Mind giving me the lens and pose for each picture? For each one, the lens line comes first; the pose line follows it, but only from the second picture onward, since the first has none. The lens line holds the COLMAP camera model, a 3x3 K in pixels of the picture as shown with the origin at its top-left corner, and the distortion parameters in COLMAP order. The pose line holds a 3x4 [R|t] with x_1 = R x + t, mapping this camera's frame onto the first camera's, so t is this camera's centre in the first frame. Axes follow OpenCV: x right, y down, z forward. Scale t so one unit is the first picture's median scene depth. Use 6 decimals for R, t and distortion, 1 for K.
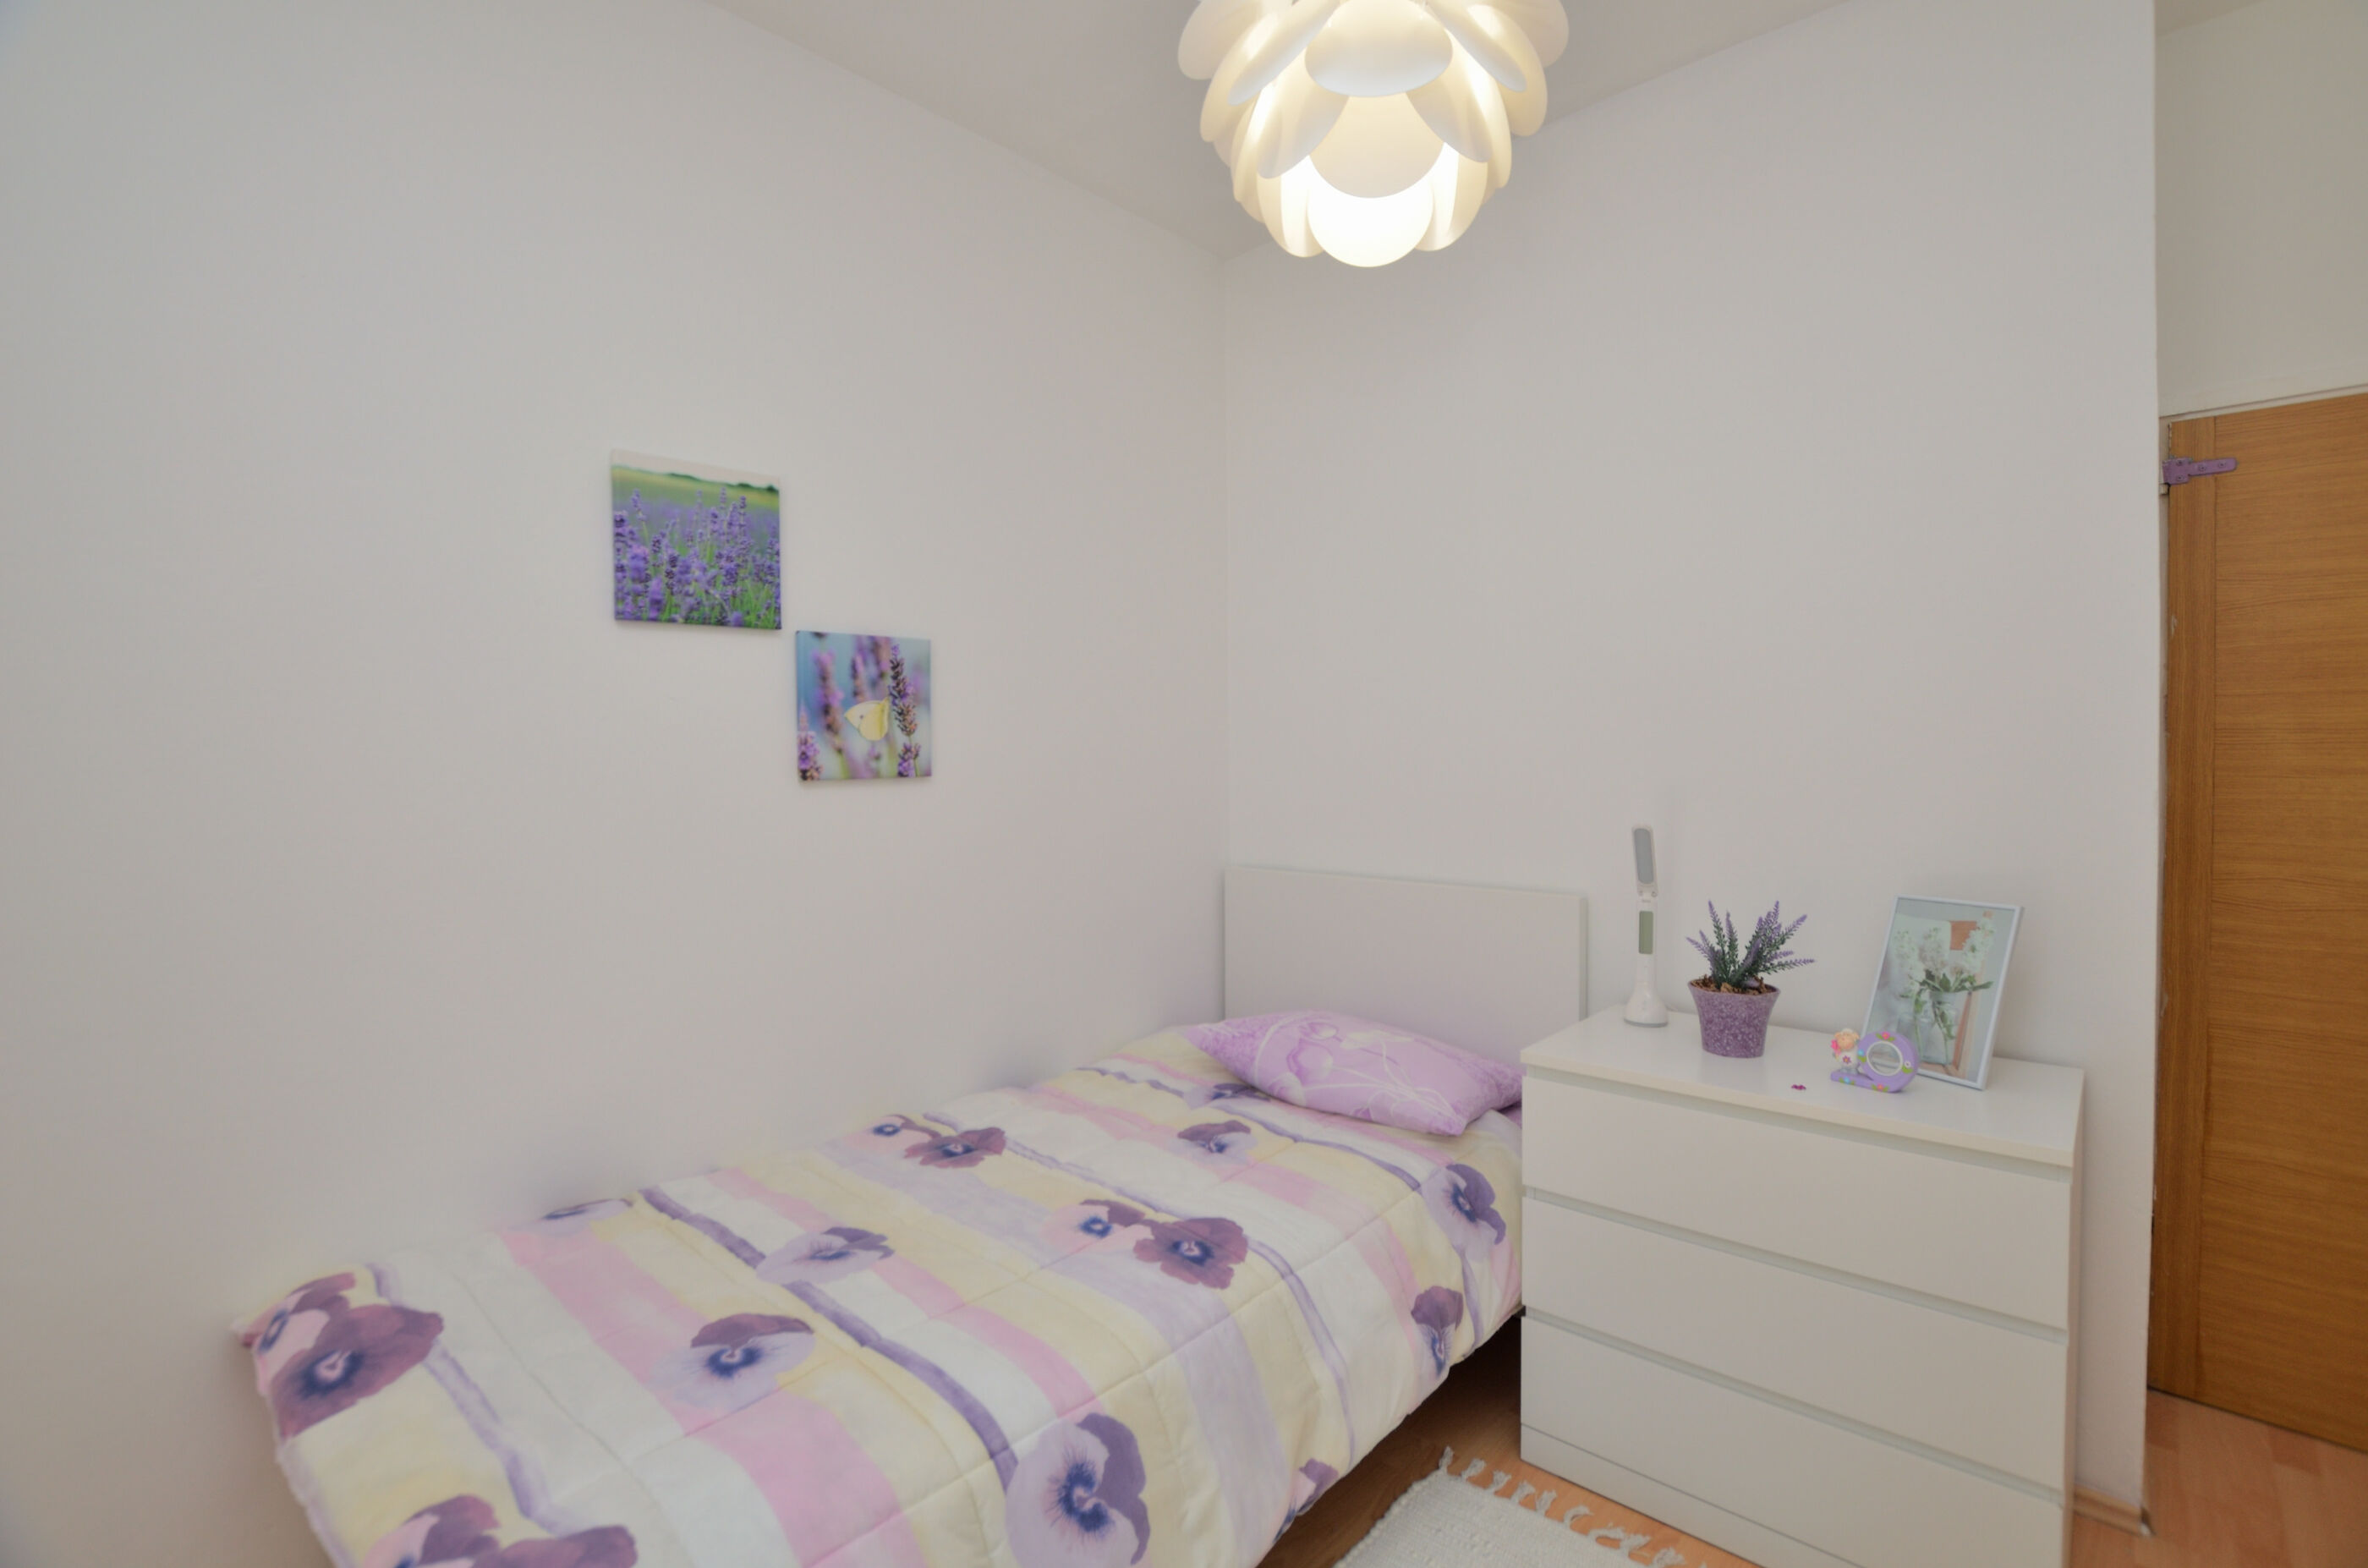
lens RADIAL K [[1046.4, 0, 1206.6], [0, 1046.4, 776.0], [0, 0, 1]] dist [-0.031756, 0.003973]
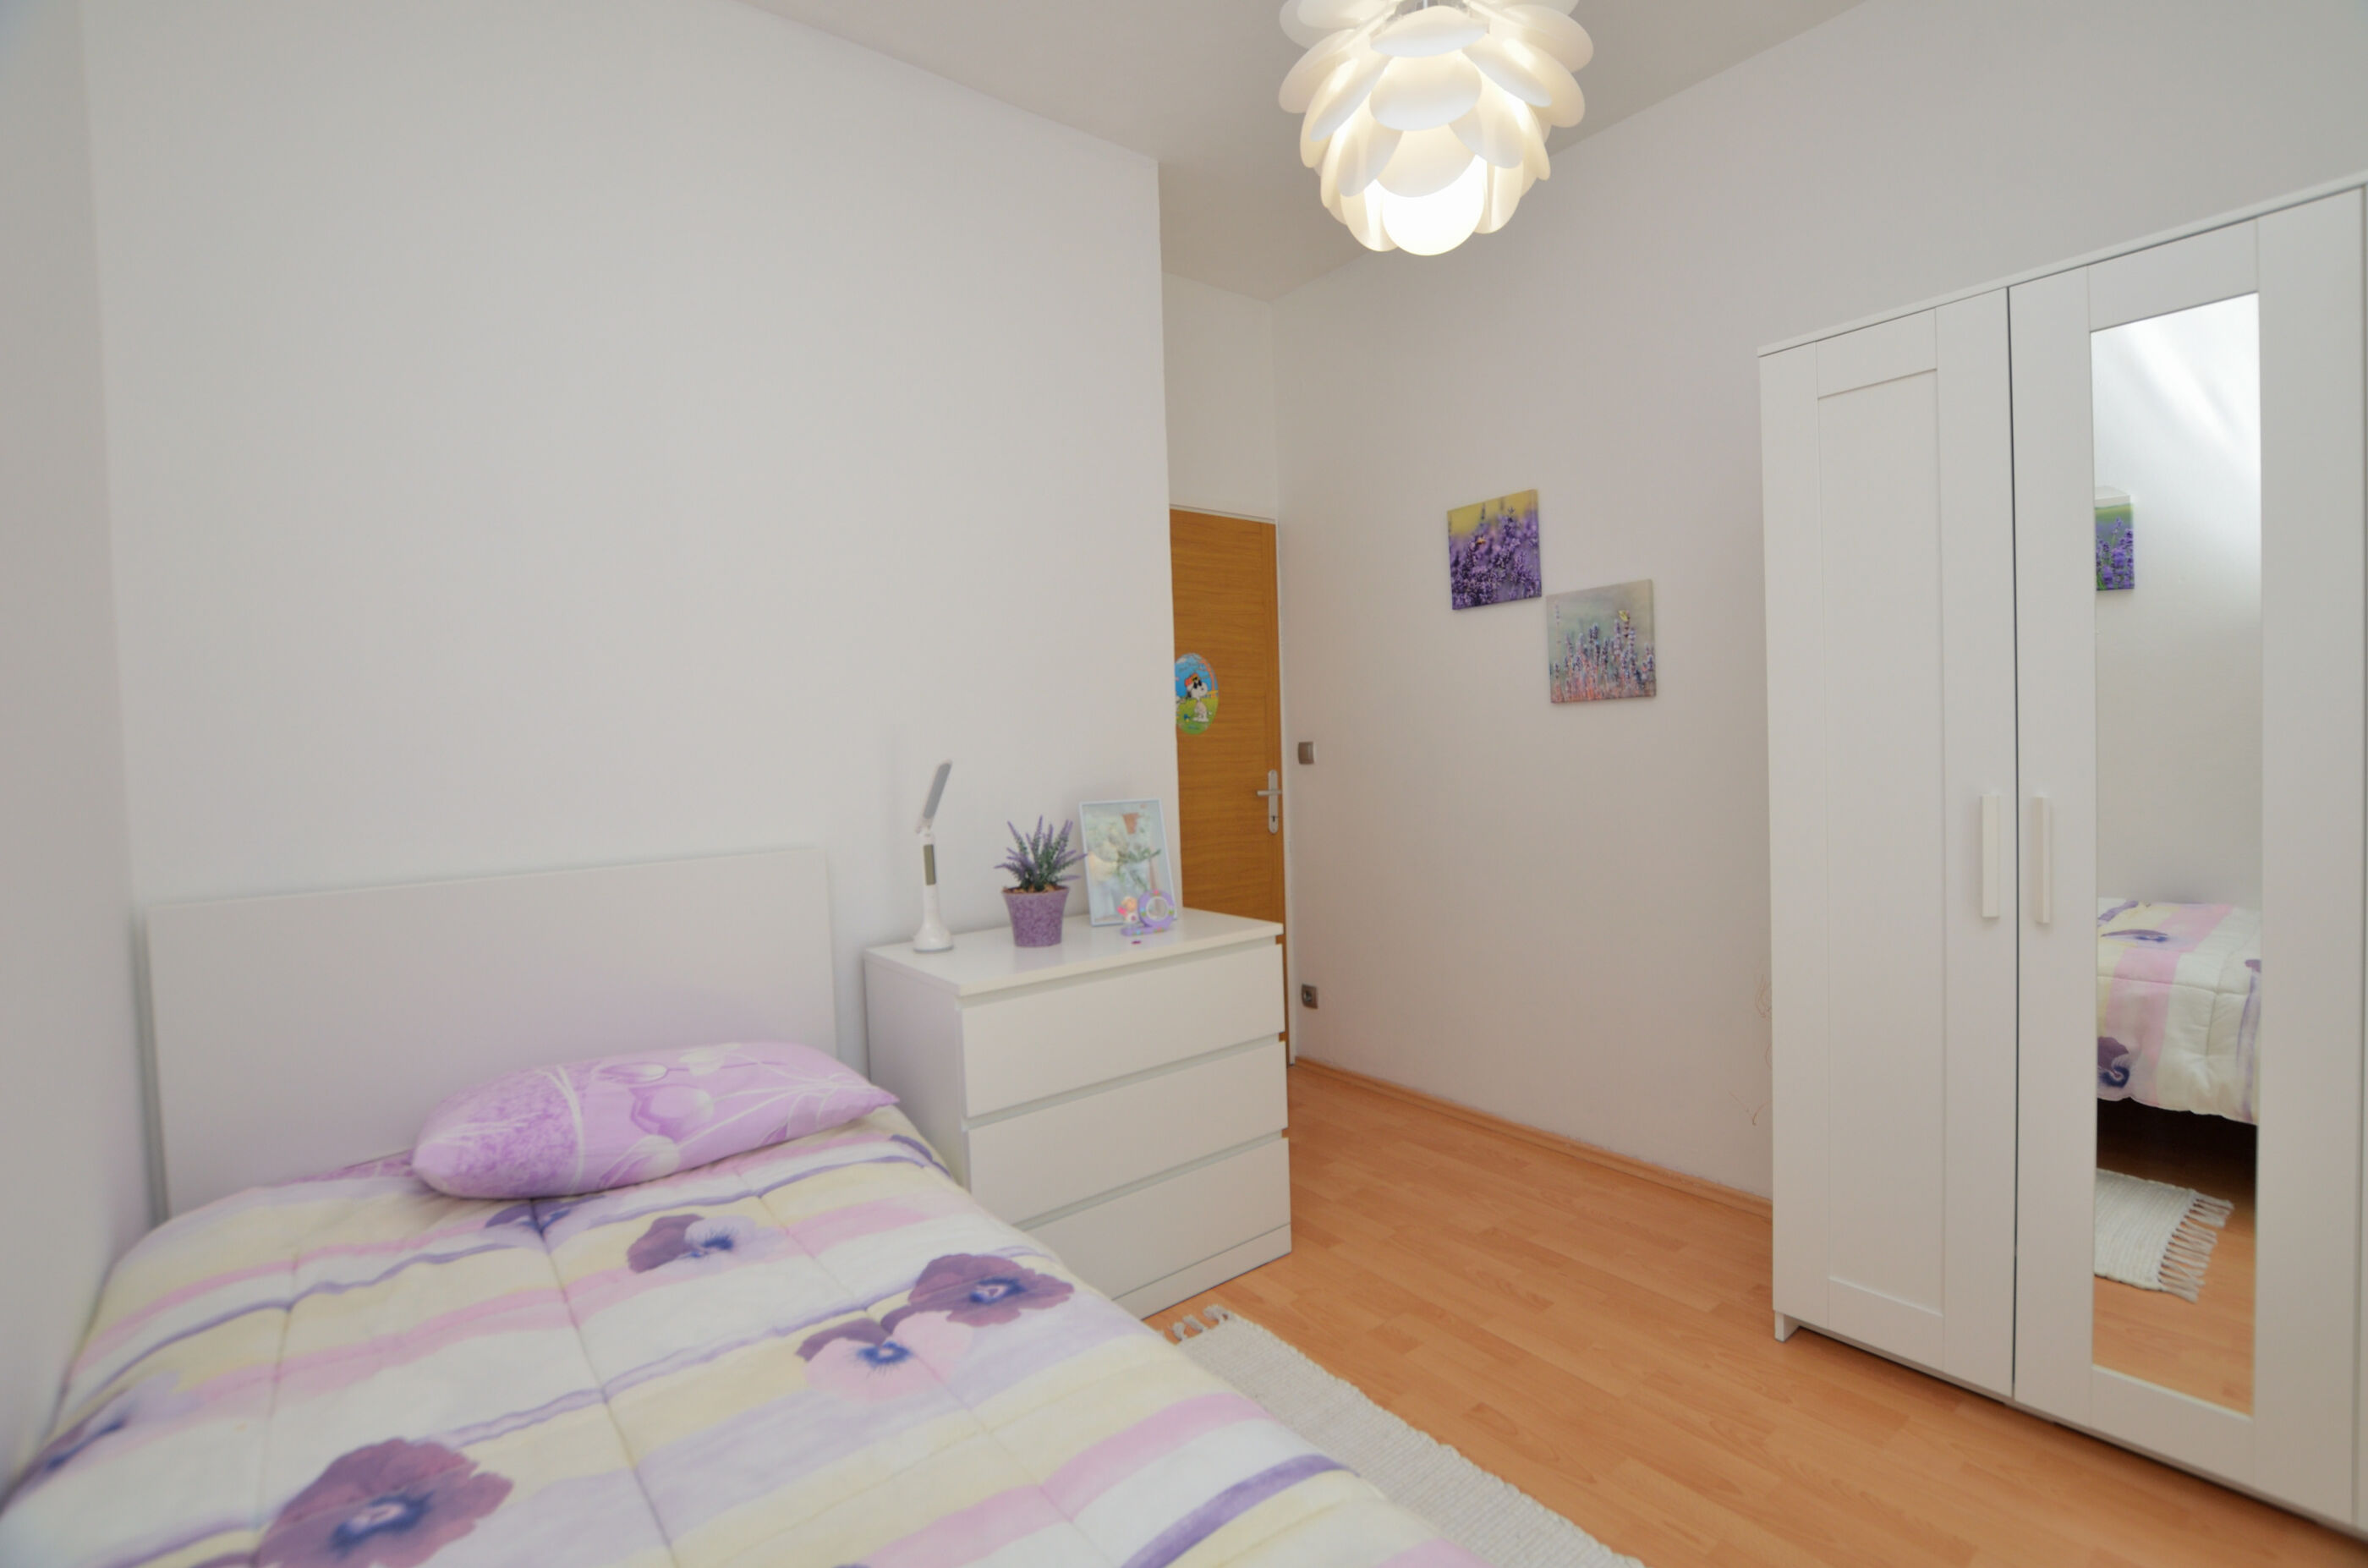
lens RADIAL K [[1046.4, 0, 1192.3], [0, 1046.4, 777.2], [0, 0, 1]] dist [-0.031756, 0.003973]
pose [[0.163844, -0.033689, 0.985911, -0.586564], [0.048455, 0.998485, 0.026066, 0.046882], [-0.985295, 0.043502, 0.165229, 0.559576]]
